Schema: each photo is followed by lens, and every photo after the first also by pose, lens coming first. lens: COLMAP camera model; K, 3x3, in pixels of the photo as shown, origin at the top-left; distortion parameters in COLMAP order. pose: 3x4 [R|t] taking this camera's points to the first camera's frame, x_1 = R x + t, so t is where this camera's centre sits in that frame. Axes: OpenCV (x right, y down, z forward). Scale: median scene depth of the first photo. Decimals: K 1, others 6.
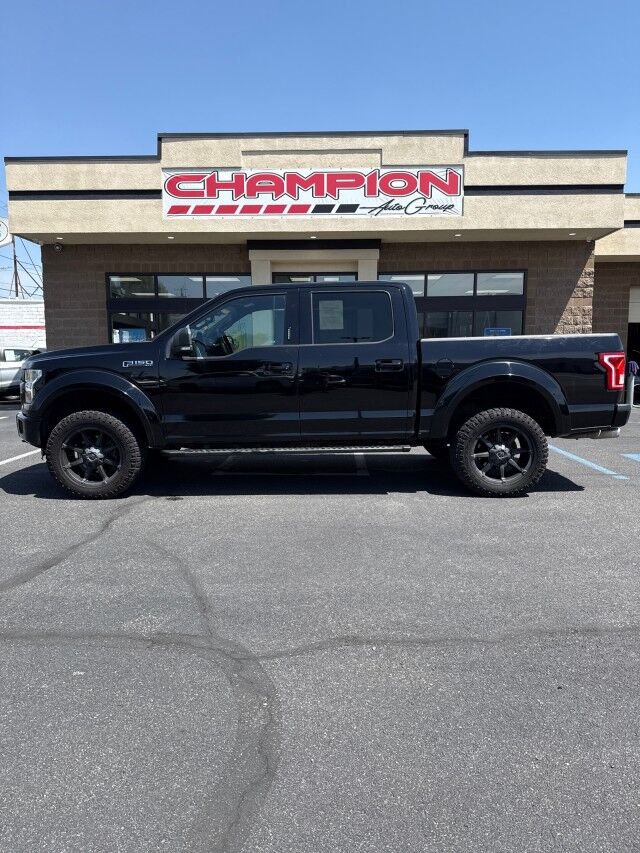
lens RADIAL K [[615.2, 0, 320.8], [0, 615.2, 431.6], [0, 0, 1]] dist [-0.005985, -0.015215]
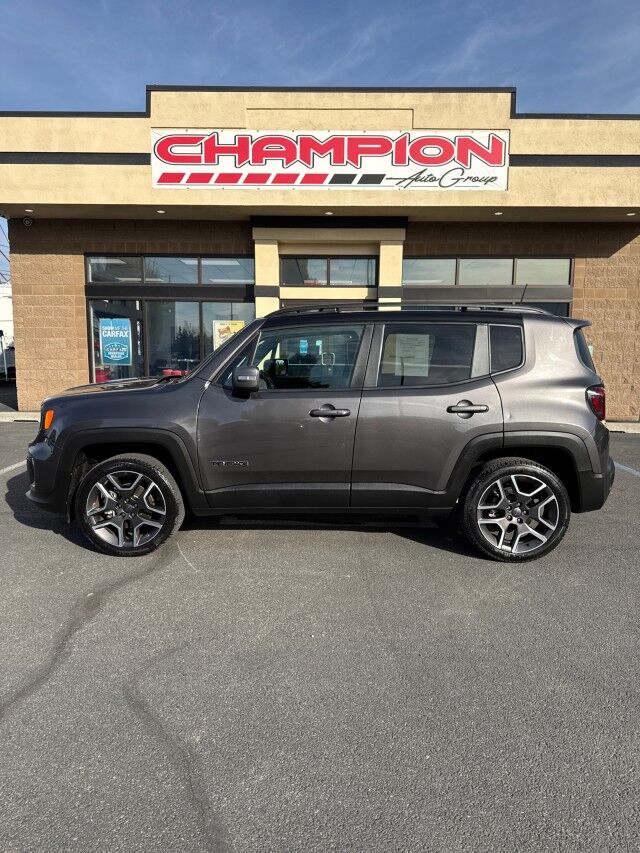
lens RADIAL K [[615.2, 0, 317.9], [0, 615.2, 430.3], [0, 0, 1]] dist [-0.005985, -0.015215]
pose [[0.999827, 0.008337, 0.016622, -0.041416], [-0.008607, 0.999832, 0.016202, -0.031097], [-0.016484, -0.016343, 0.999731, 0.151772]]
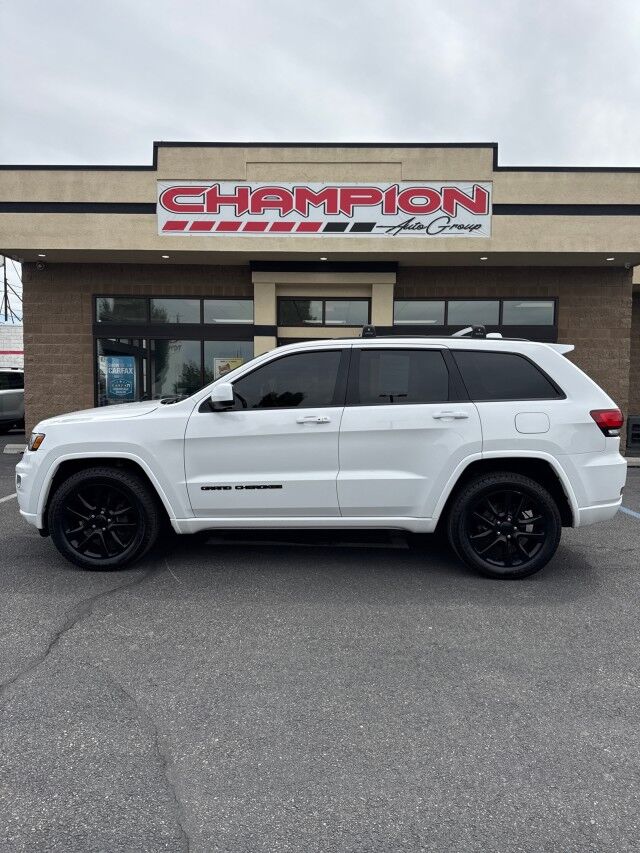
lens RADIAL K [[615.2, 0, 316.4], [0, 615.2, 430.7], [0, 0, 1]] dist [-0.005985, -0.015215]
pose [[0.999903, 0.013630, 0.003030, -0.023296], [-0.013471, 0.998785, -0.047396, -0.021855], [-0.003673, 0.047351, 0.998872, 0.116130]]
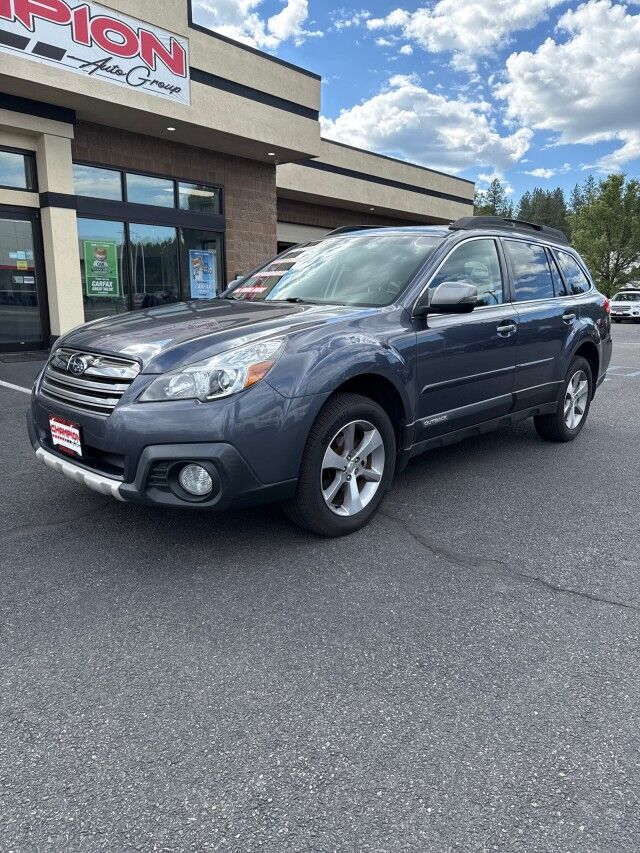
lens RADIAL K [[615.2, 0, 326.4], [0, 615.2, 438.1], [0, 0, 1]] dist [-0.005985, -0.015215]
pose [[0.629892, -0.155865, 0.760882, -0.338195], [0.063850, 0.986733, 0.149272, -0.027617], [-0.774053, -0.045443, 0.631487, 0.330062]]
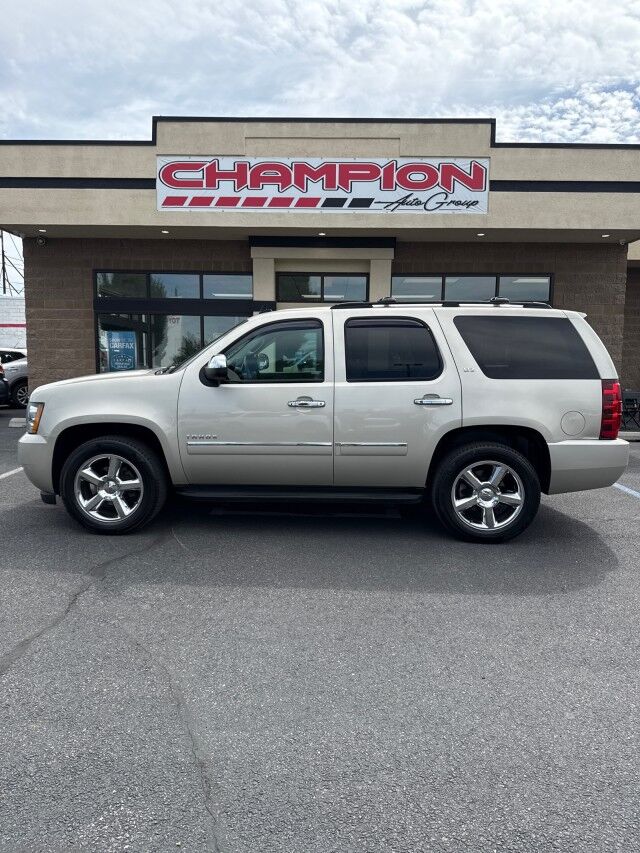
lens RADIAL K [[615.2, 0, 317.9], [0, 615.2, 430.8], [0, 0, 1]] dist [-0.005985, -0.015215]
pose [[0.999862, 0.014614, 0.007877, -0.022474], [-0.014591, 0.999889, -0.002932, -0.023306], [-0.007919, 0.002817, 0.999965, 0.094982]]
